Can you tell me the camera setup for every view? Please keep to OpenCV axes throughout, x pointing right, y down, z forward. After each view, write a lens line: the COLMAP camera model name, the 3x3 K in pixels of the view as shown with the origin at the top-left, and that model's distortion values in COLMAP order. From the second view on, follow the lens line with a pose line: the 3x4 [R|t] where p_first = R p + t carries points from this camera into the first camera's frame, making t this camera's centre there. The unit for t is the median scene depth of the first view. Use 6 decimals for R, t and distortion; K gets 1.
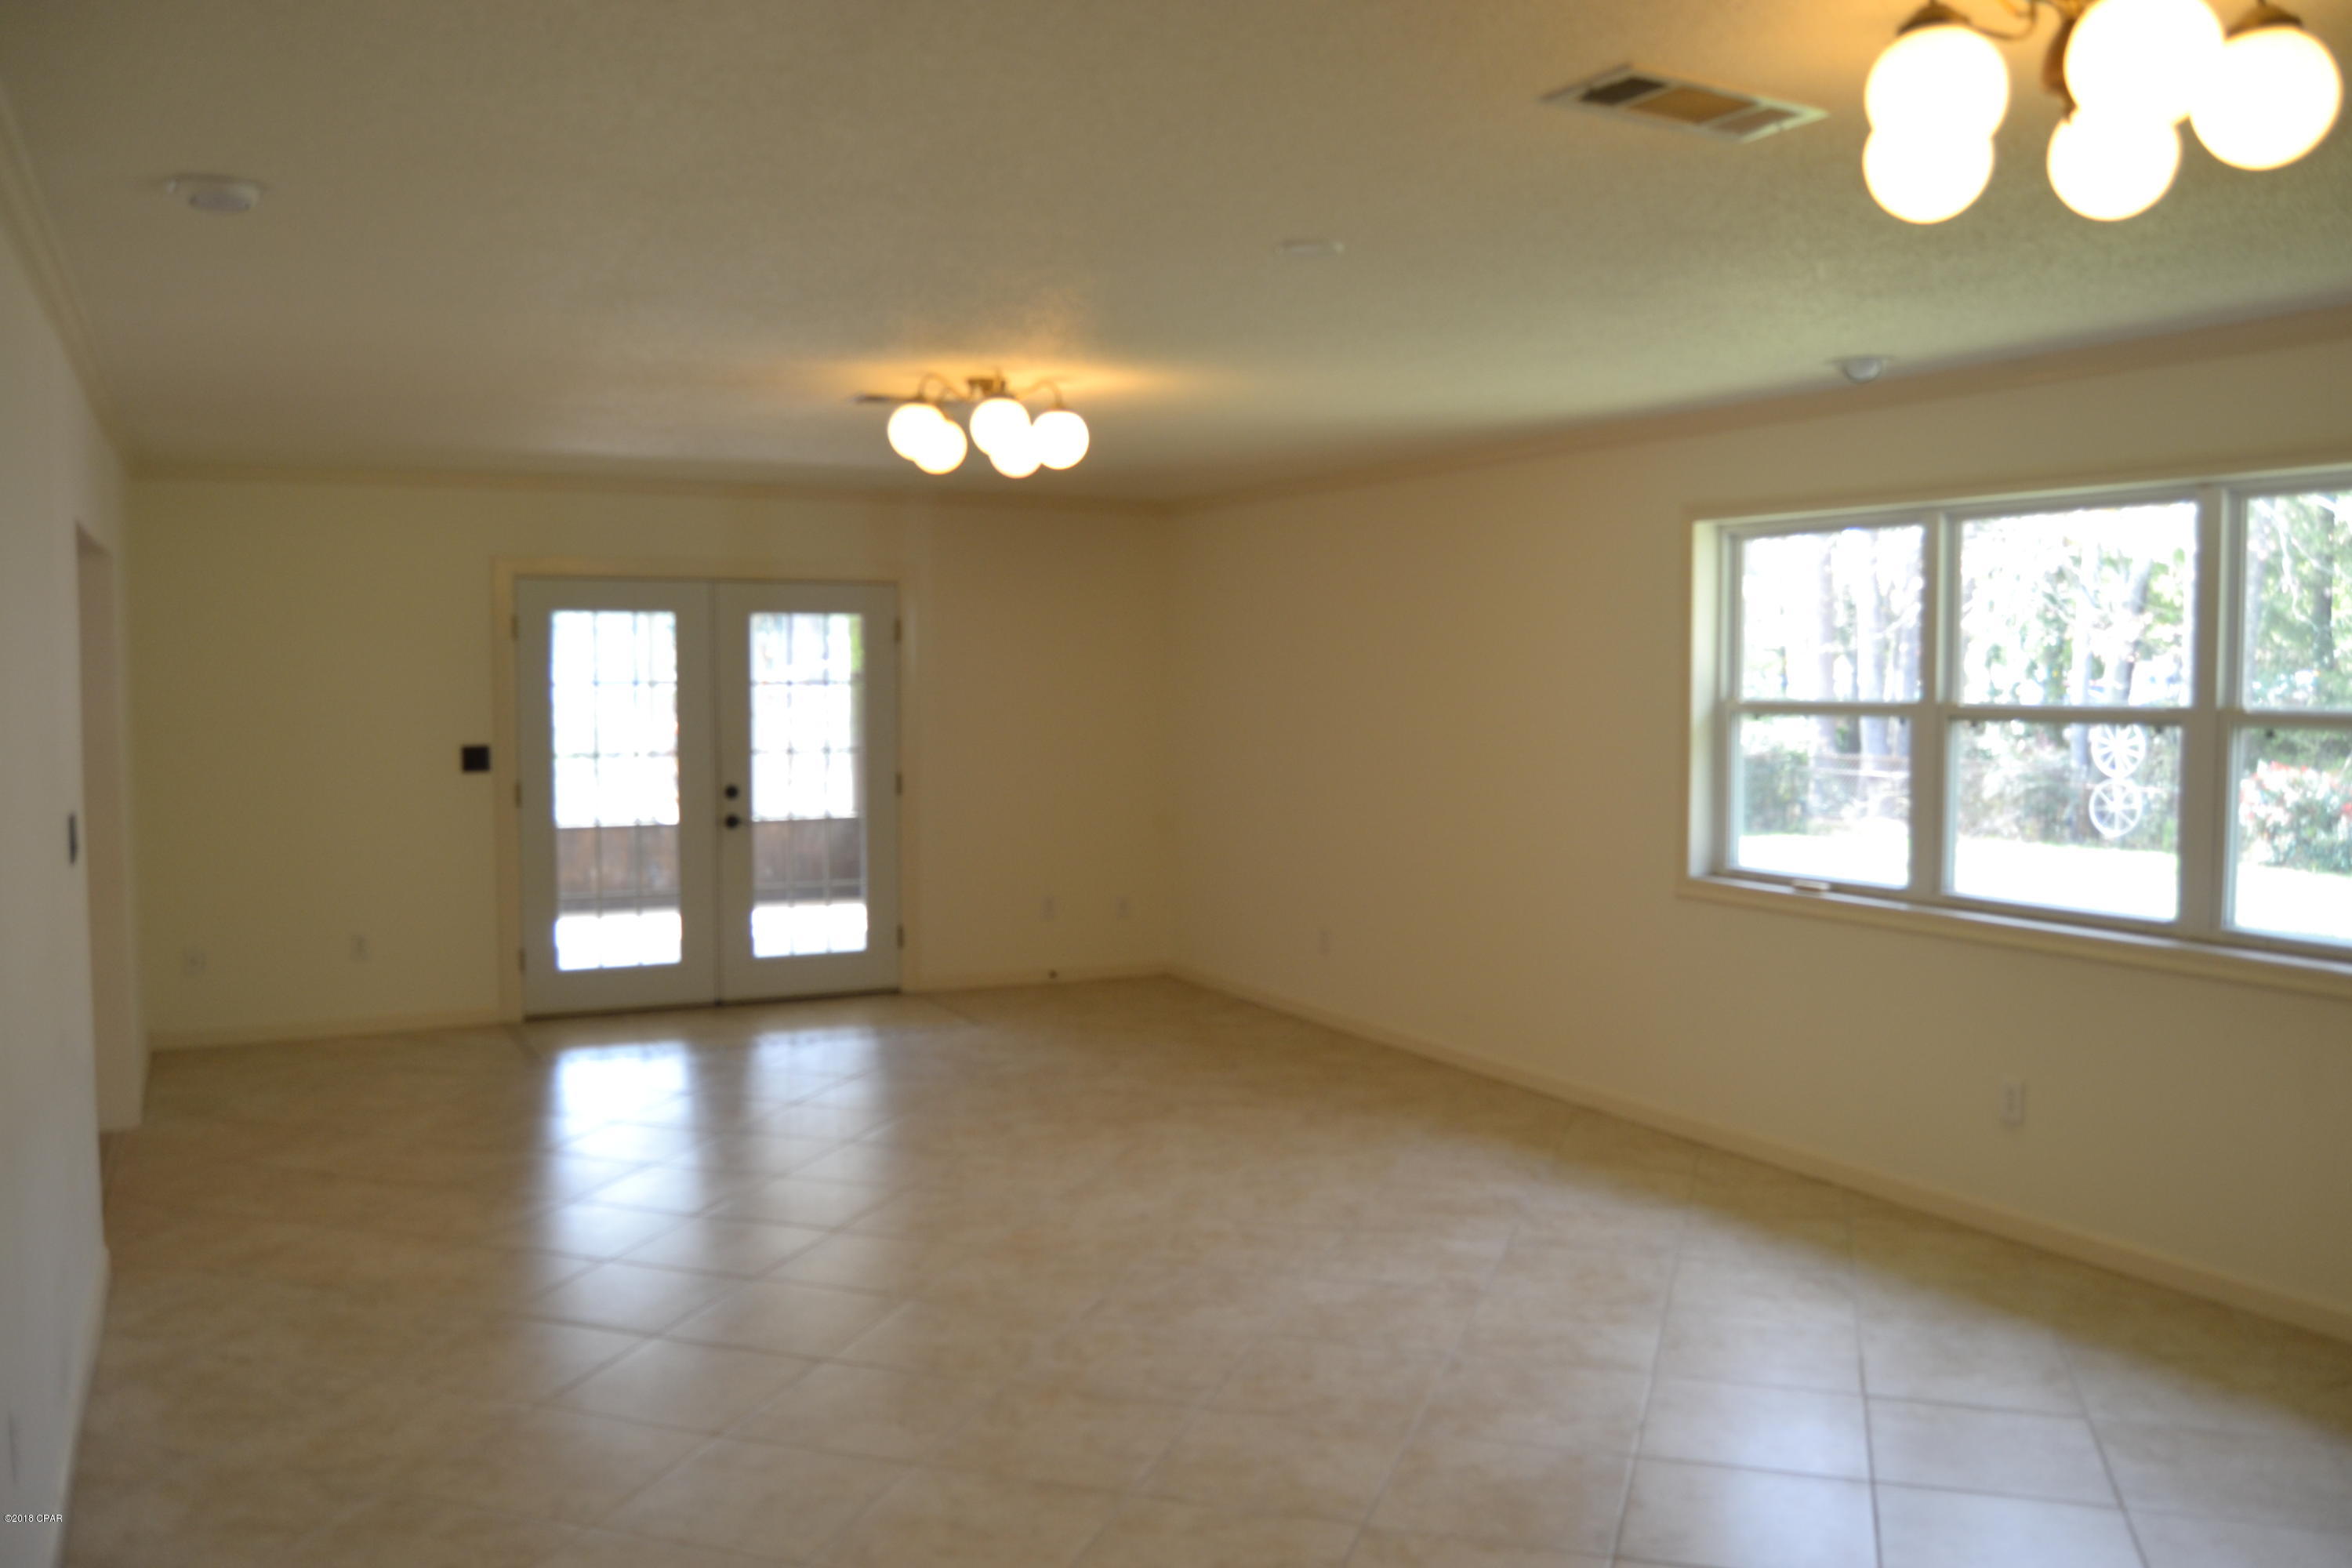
lens RADIAL K [[1840.6, 0, 1168.8], [0, 1840.6, 776.4], [0, 0, 1]] dist [-0.136293, 0.100192]
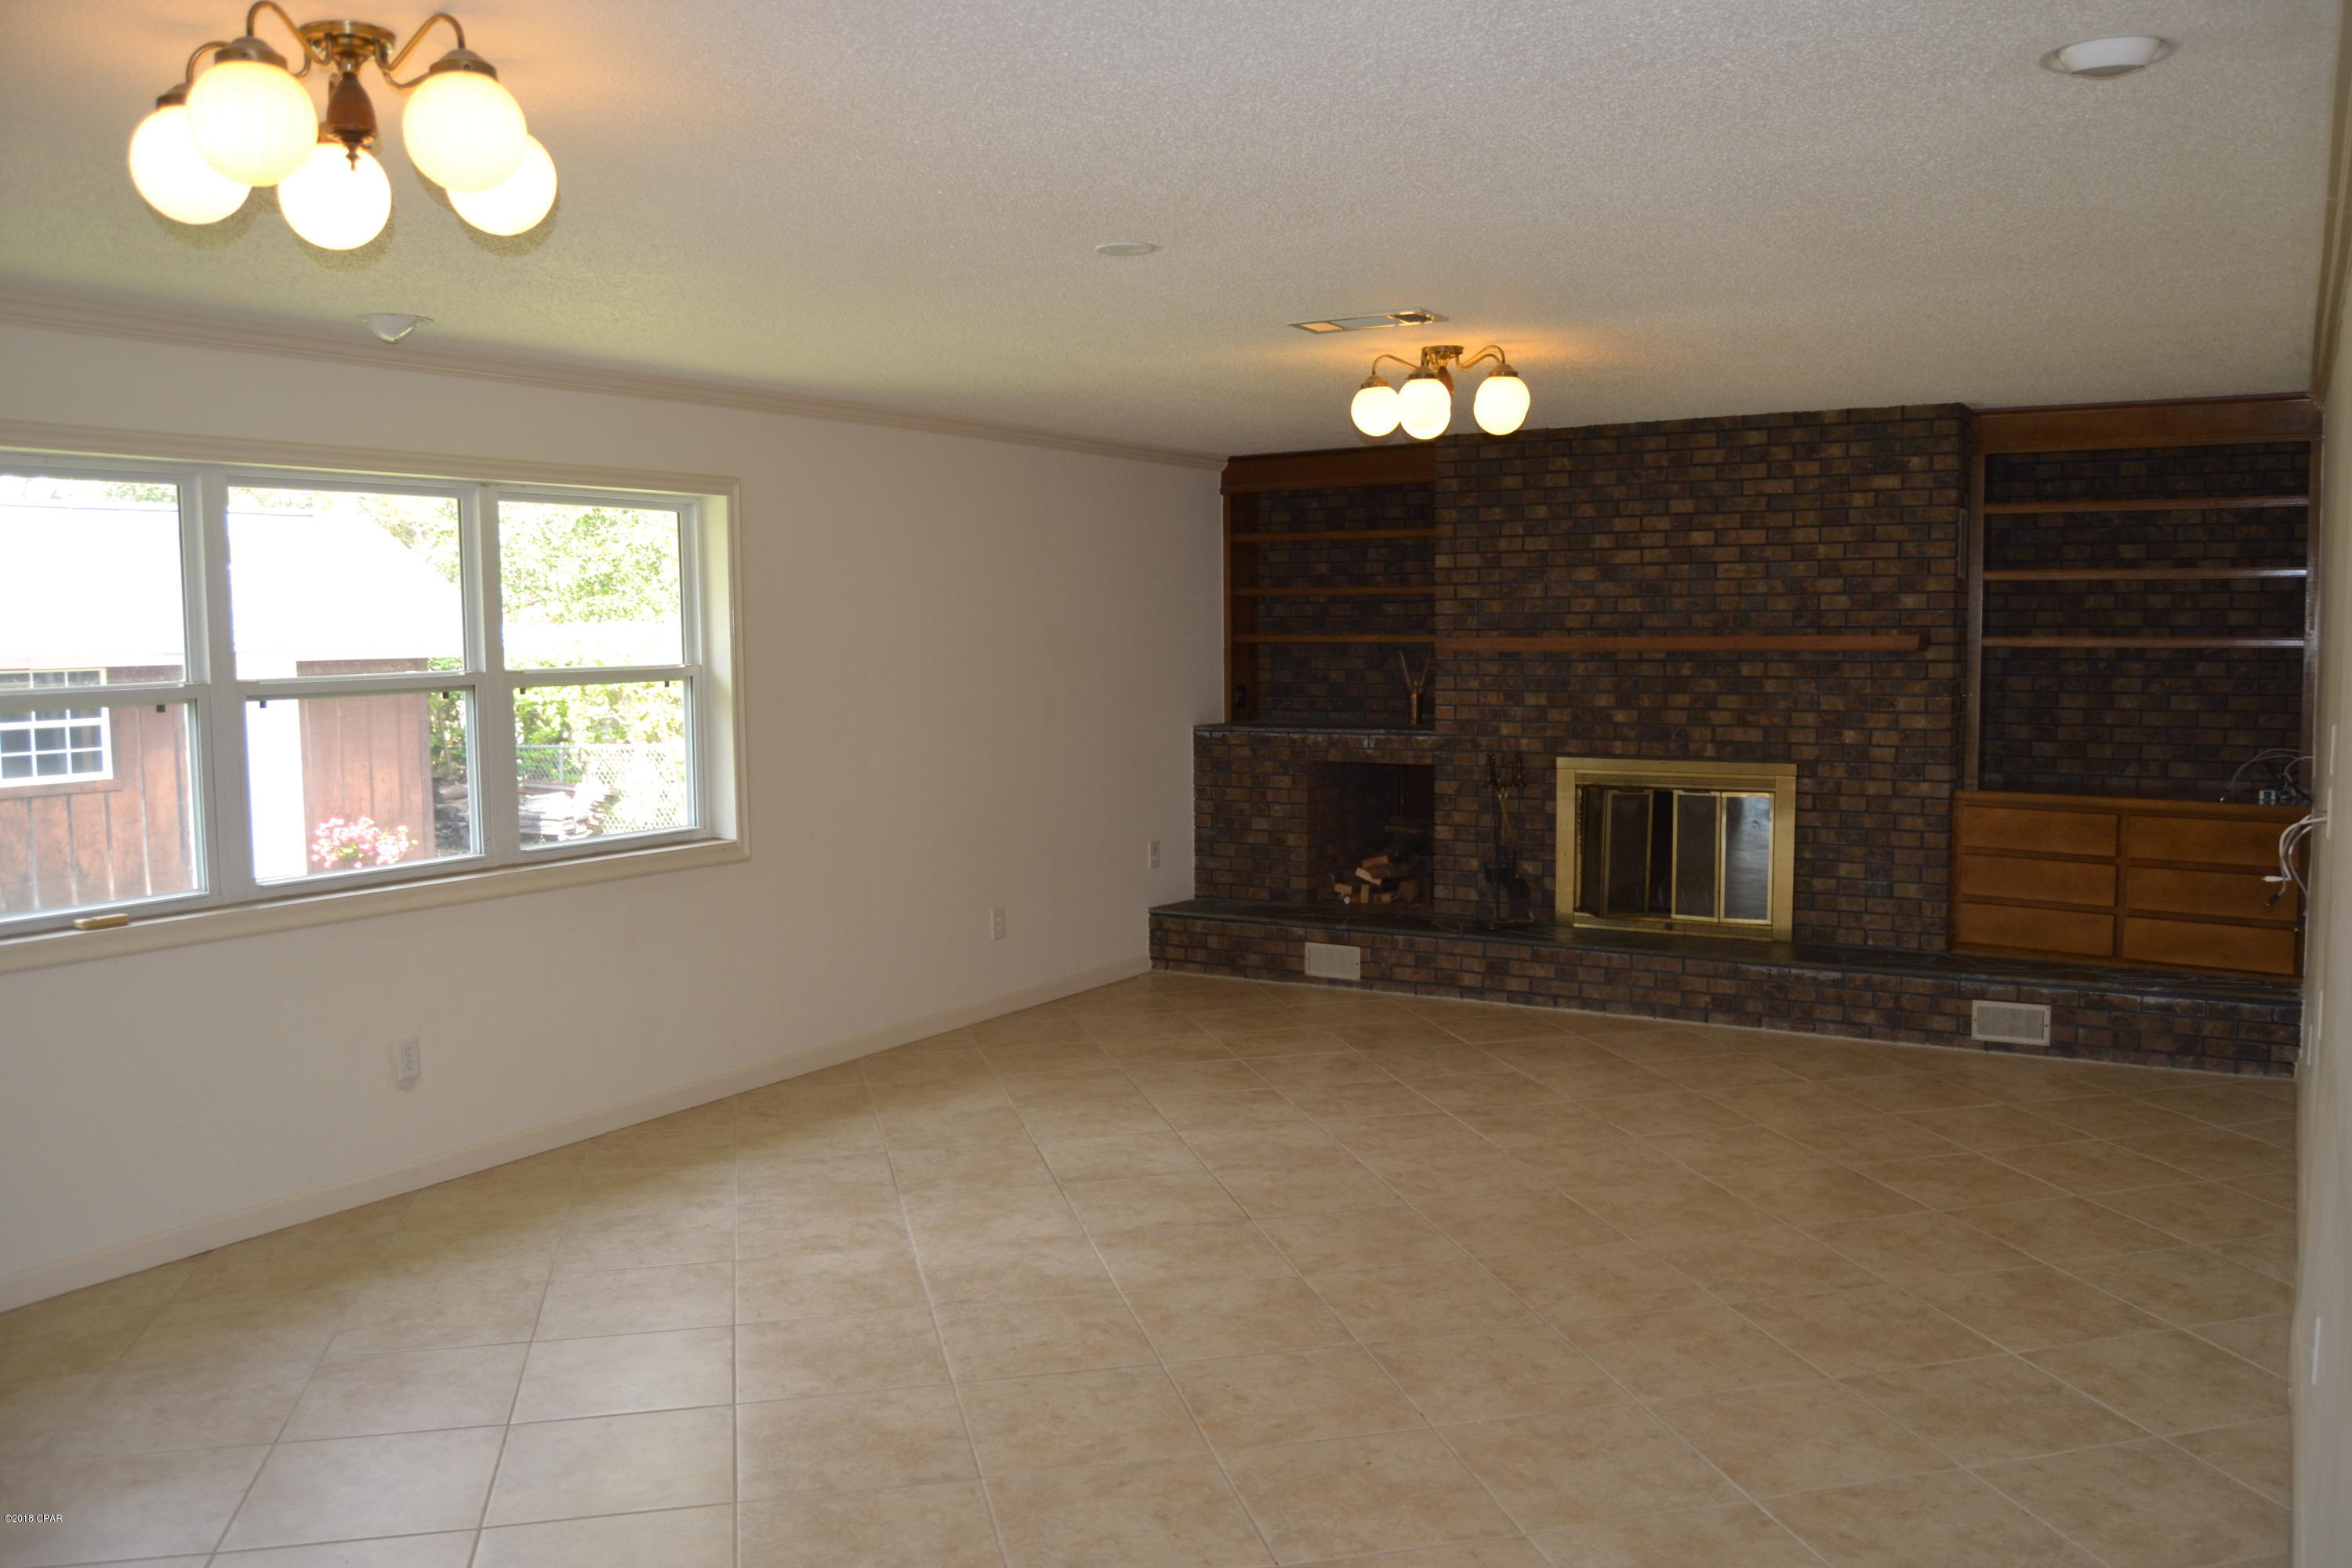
lens RADIAL K [[1840.6, 0, 1168.8], [0, 1840.6, 776.4], [0, 0, 1]] dist [-0.136293, 0.100192]
pose [[-0.515414, -0.052960, 0.855303, -0.692669], [0.066382, 0.992622, 0.101465, -0.062729], [-0.854366, 0.109073, -0.508096, 1.238271]]
